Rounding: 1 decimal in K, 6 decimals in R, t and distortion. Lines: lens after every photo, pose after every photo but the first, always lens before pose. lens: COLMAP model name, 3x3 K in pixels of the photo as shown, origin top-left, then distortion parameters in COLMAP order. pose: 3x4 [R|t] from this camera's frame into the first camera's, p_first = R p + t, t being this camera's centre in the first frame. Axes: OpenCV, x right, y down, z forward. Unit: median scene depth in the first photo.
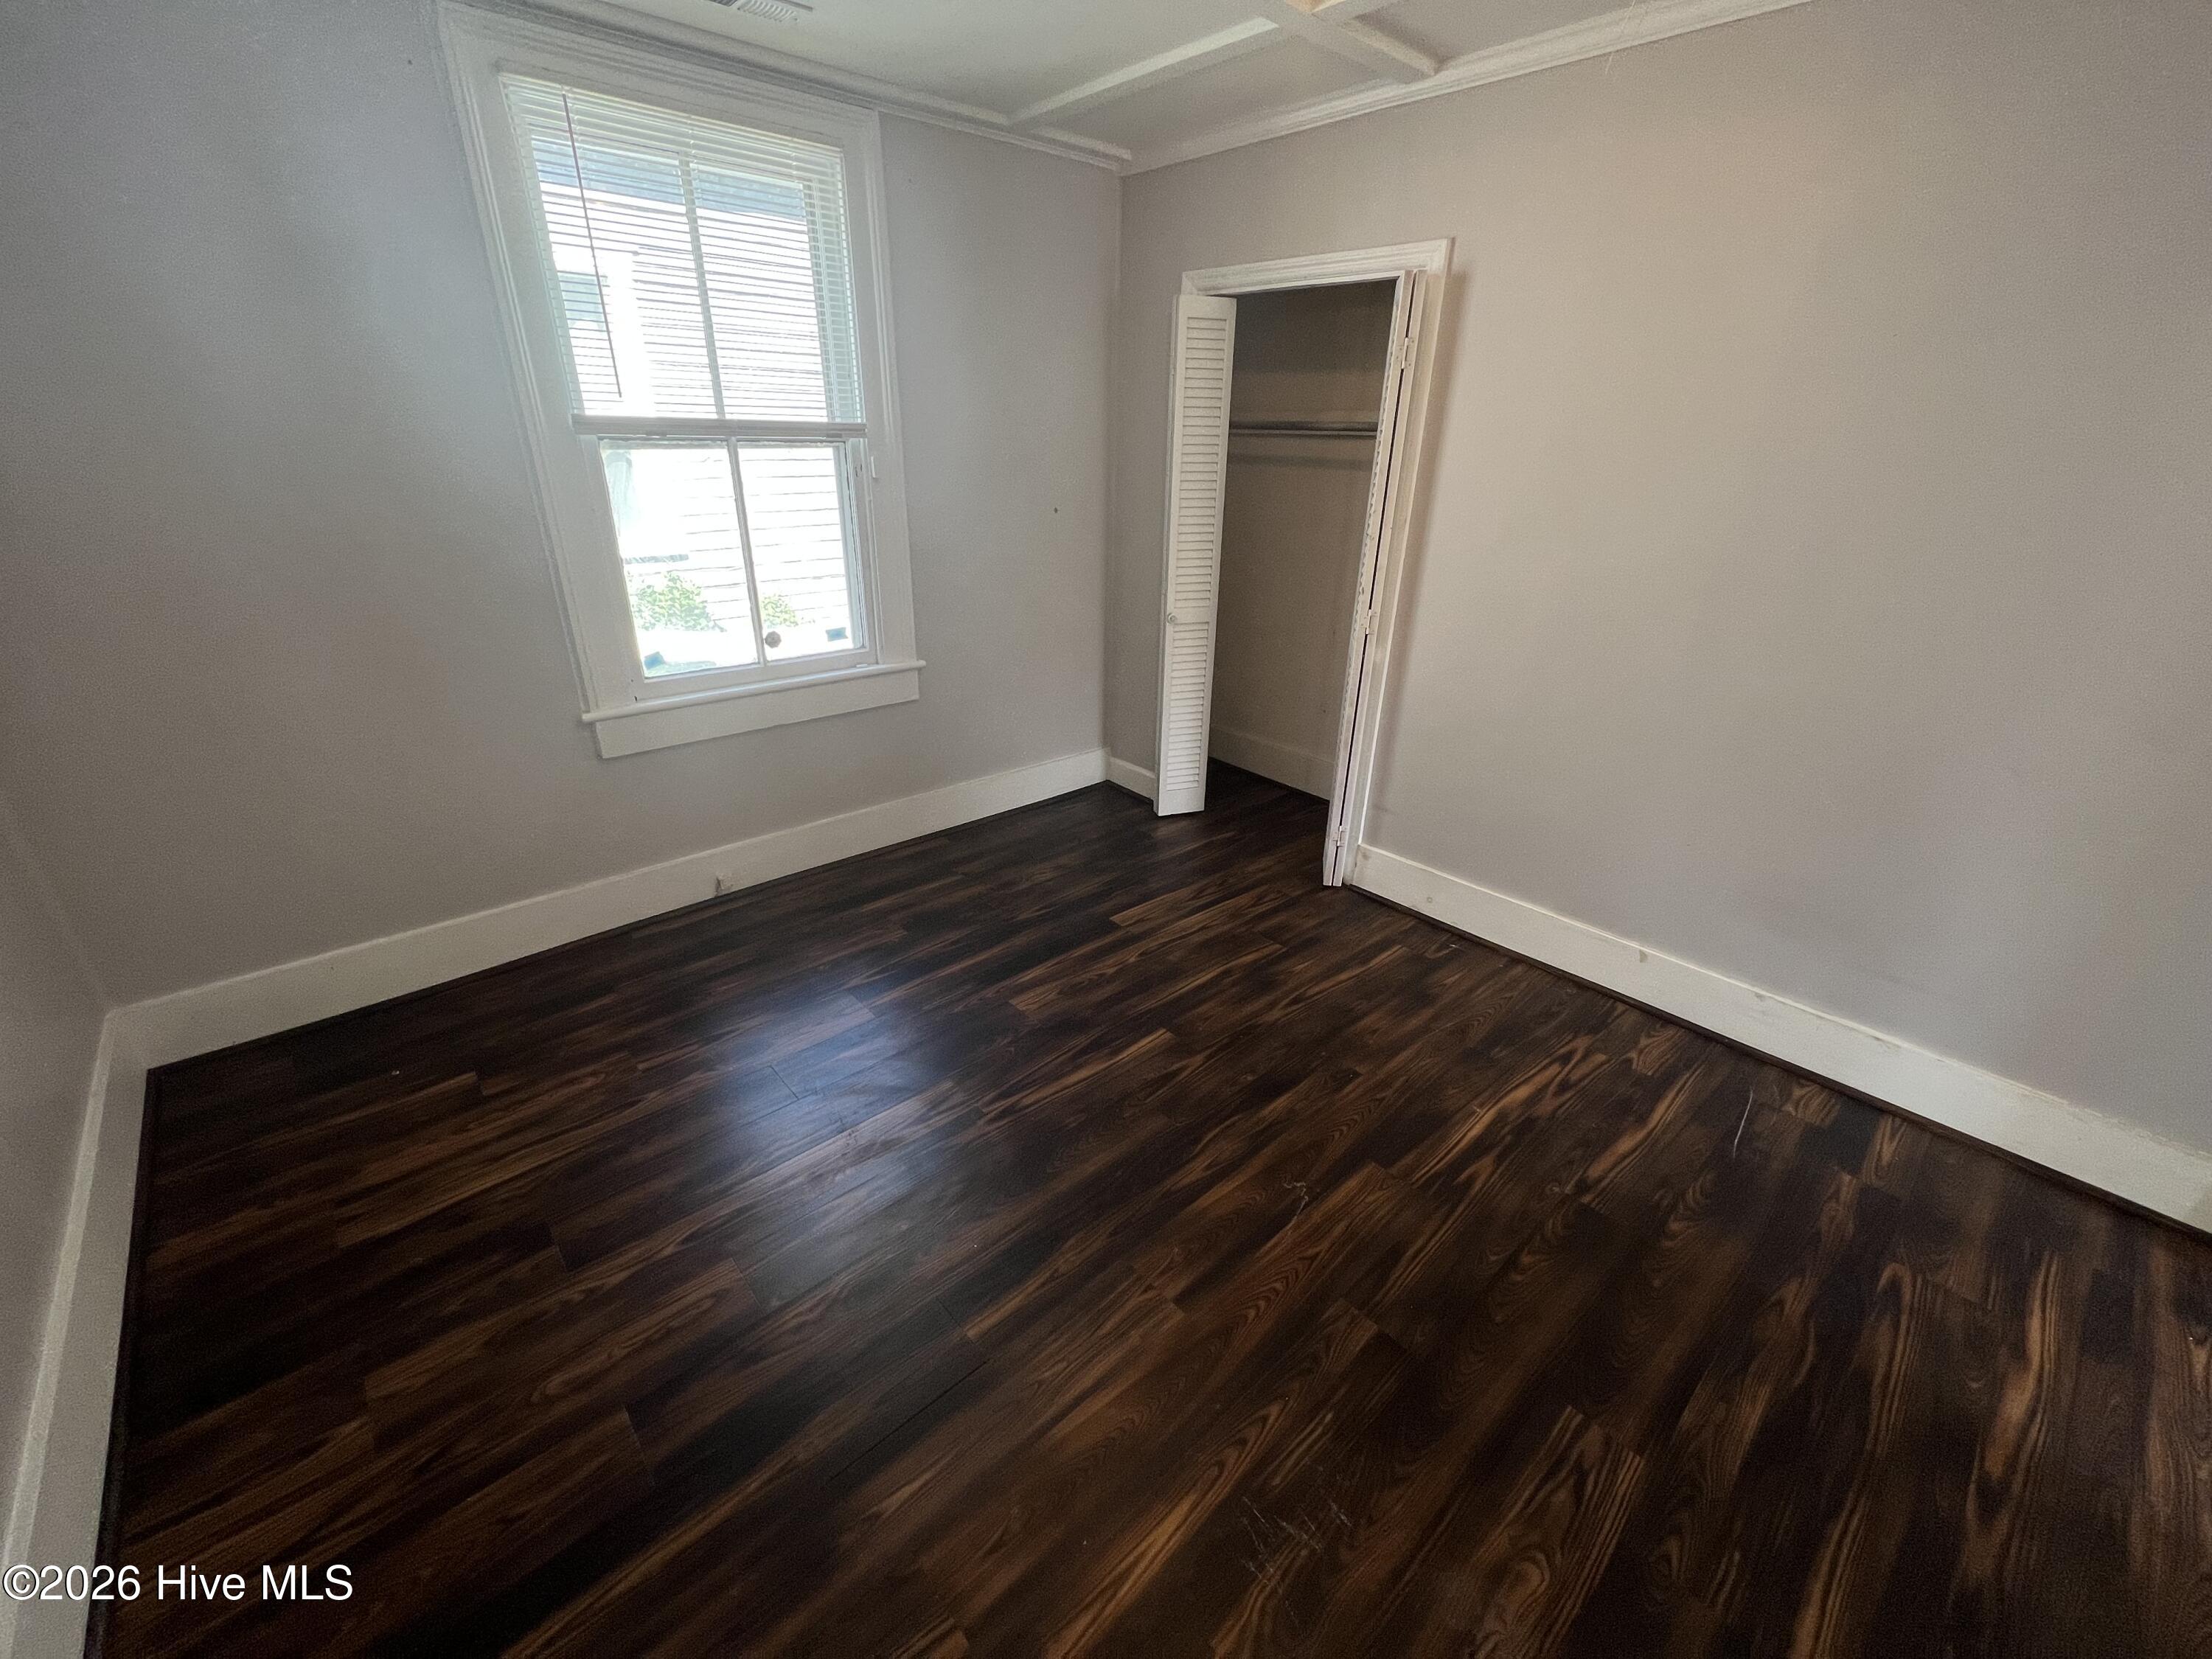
lens RADIAL K [[882.6, 0, 1111.1], [0, 882.6, 815.2], [0, 0, 1]] dist [-0.001027, -0.000337]
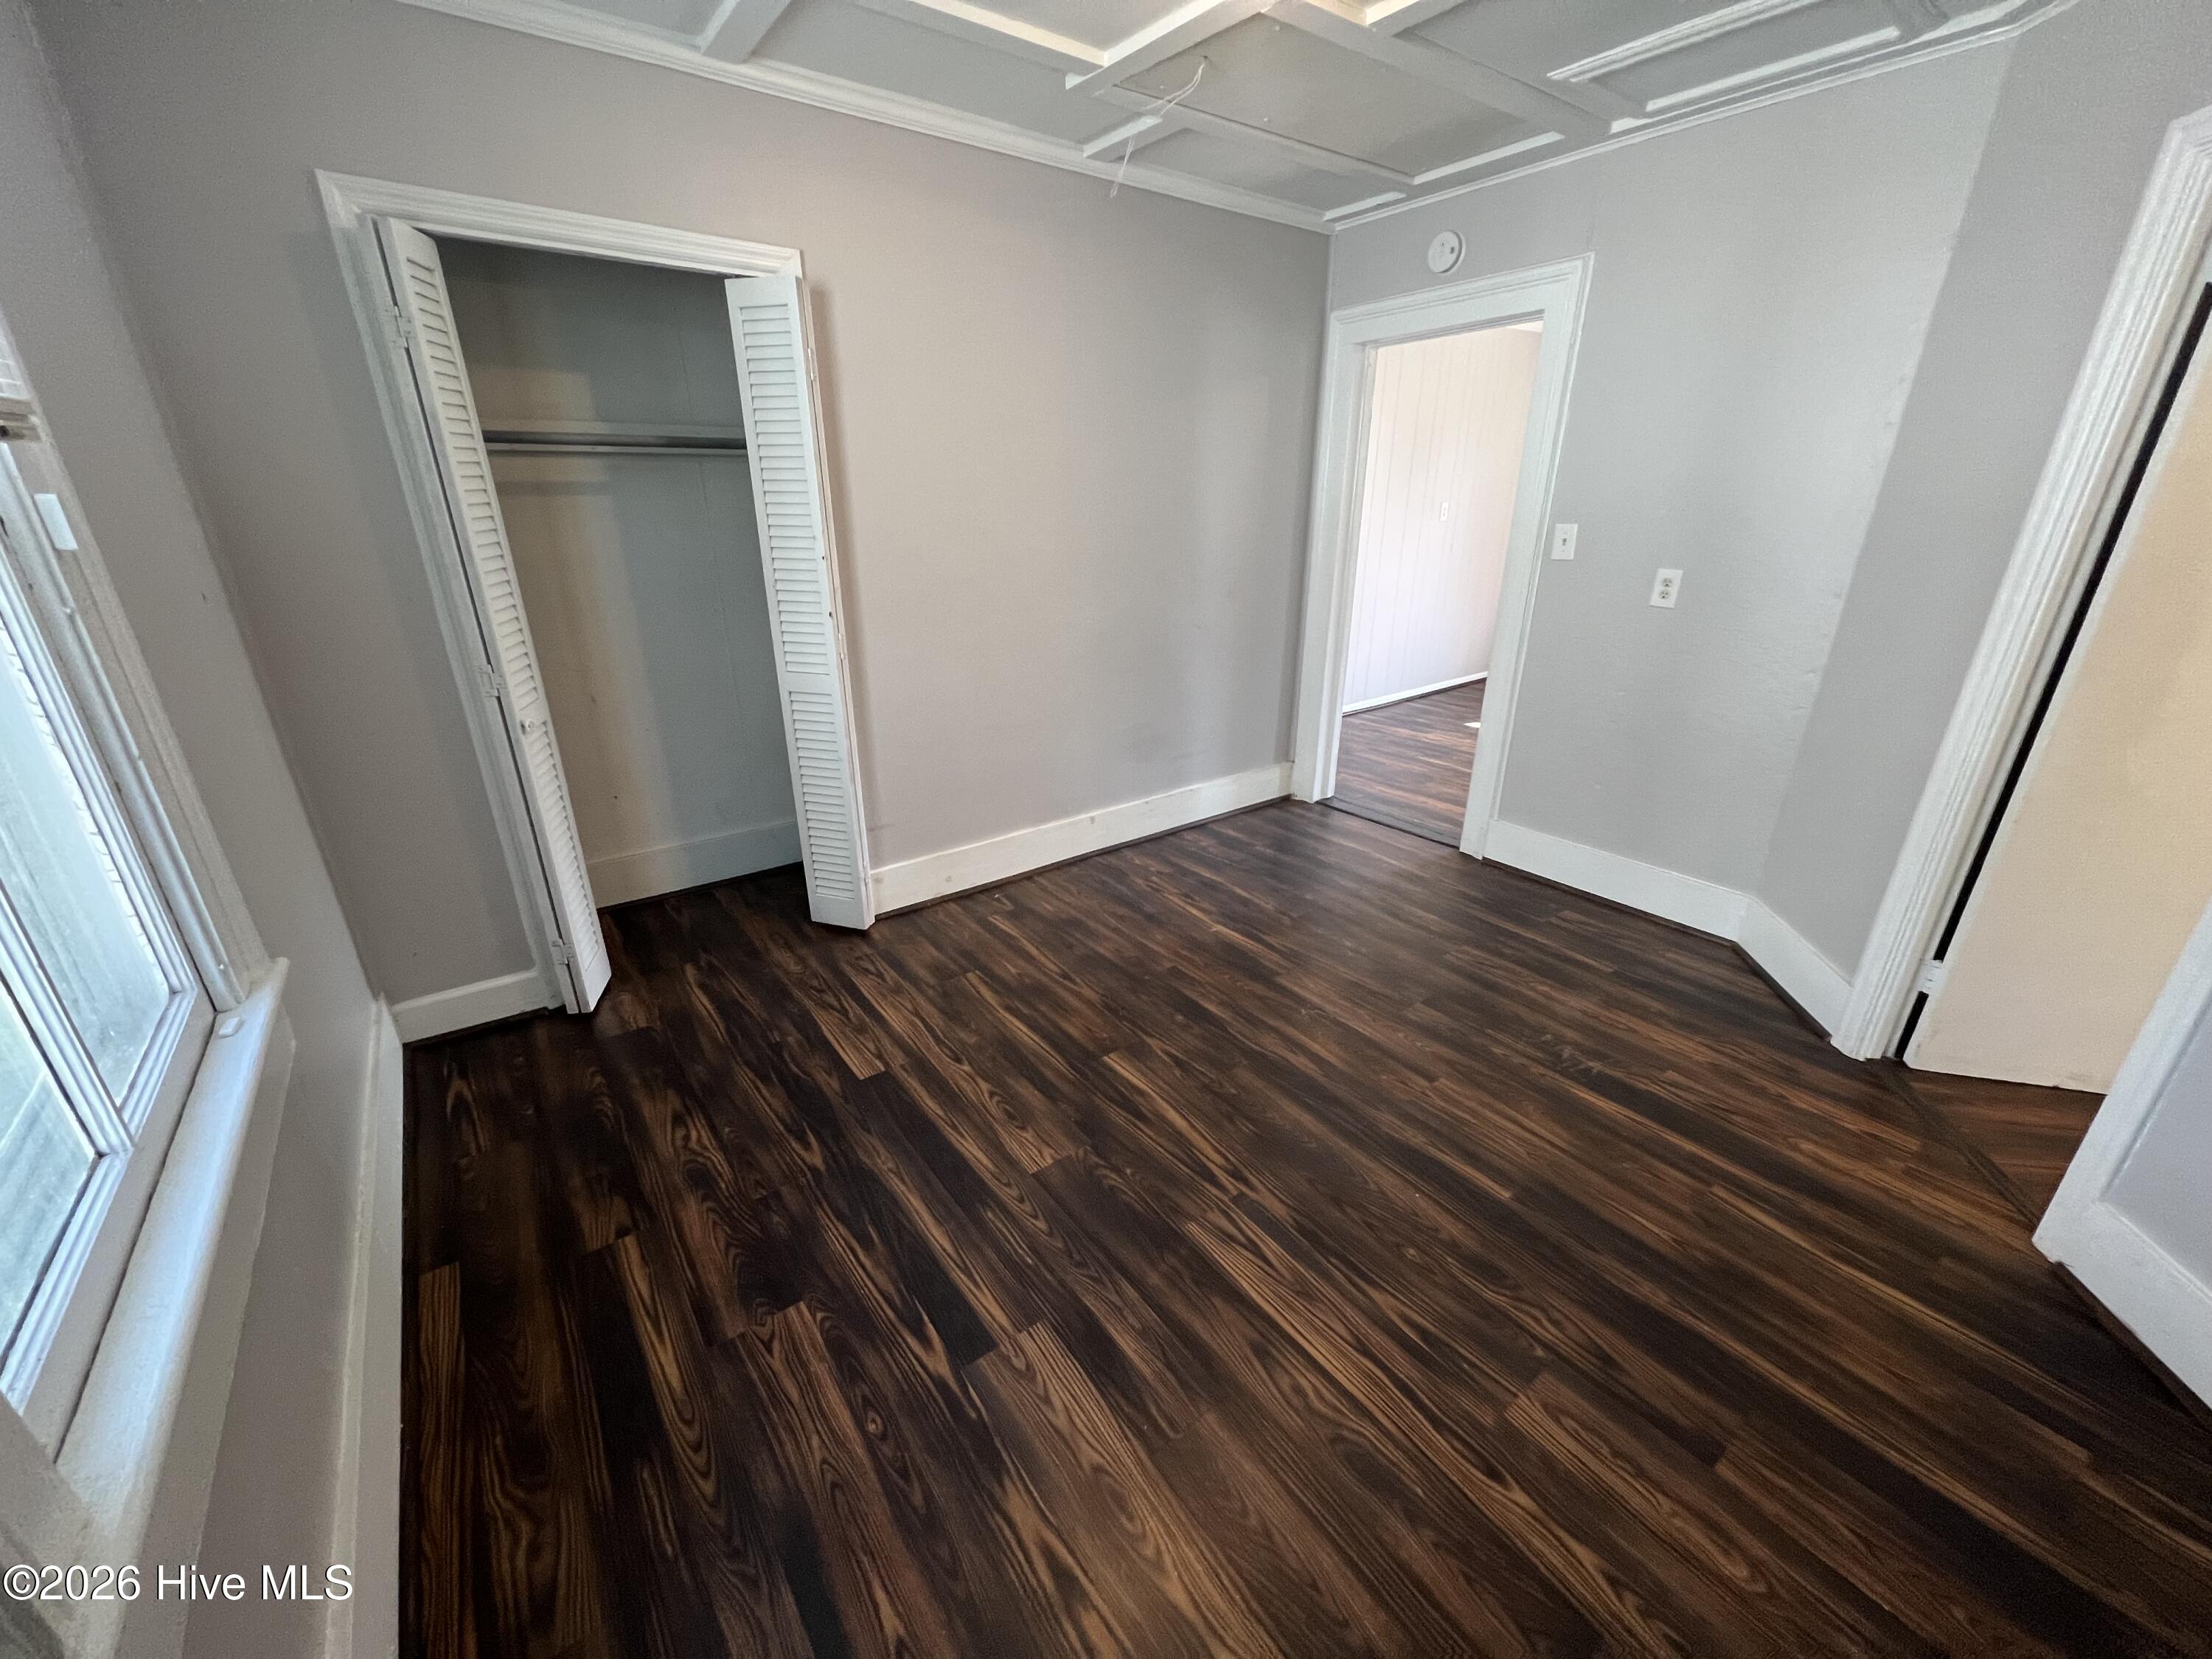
lens RADIAL K [[882.6, 0, 1117.1], [0, 882.6, 810.7], [0, 0, 1]] dist [-0.001027, -0.000337]
pose [[0.100648, -0.366255, 0.925055, -0.707315], [0.393762, 0.868523, 0.301030, -0.266303], [-0.913686, 0.333953, 0.231632, 0.653515]]
